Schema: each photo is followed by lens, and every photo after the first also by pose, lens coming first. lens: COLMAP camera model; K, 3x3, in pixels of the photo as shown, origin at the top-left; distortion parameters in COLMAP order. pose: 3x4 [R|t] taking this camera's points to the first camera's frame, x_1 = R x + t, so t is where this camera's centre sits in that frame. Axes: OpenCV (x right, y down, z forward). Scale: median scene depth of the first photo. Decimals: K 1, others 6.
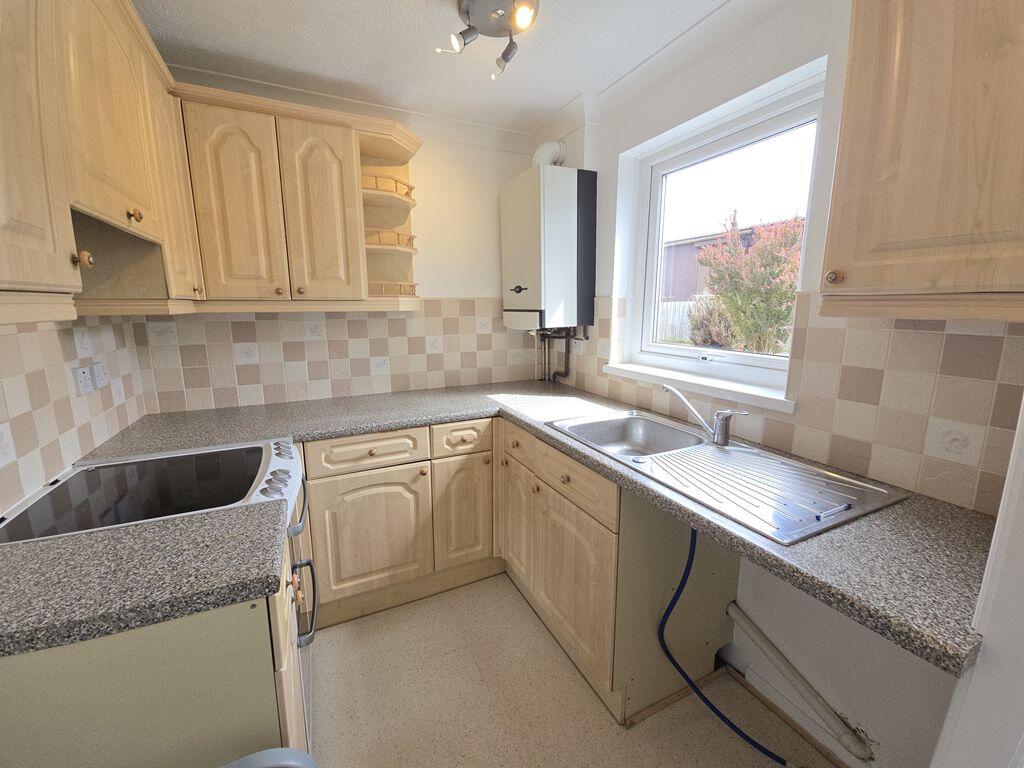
lens RADIAL K [[417.5, 0, 514.7], [0, 417.5, 380.1], [0, 0, 1]] dist [-0.011739, -0.002437]
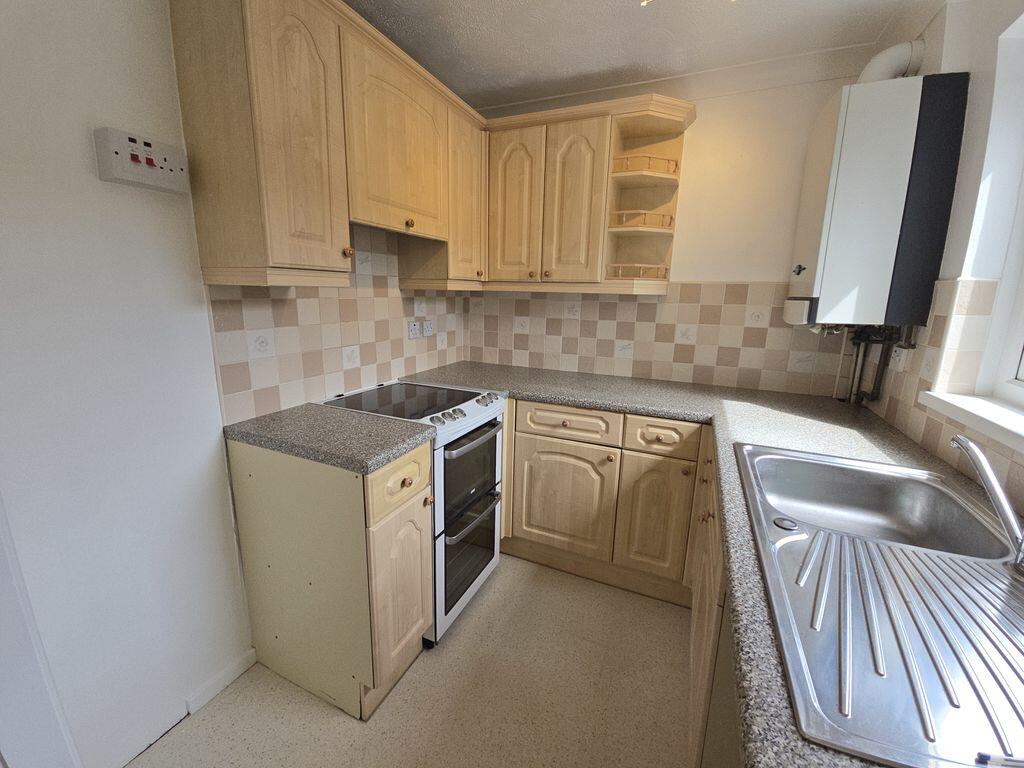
lens RADIAL K [[417.5, 0, 510.7], [0, 417.5, 380.8], [0, 0, 1]] dist [-0.011739, -0.002437]
pose [[0.630066, 0.176576, -0.756200, 0.343895], [-0.158534, 0.982544, 0.097337, -0.016577], [0.760187, 0.058555, 0.647060, 0.175066]]
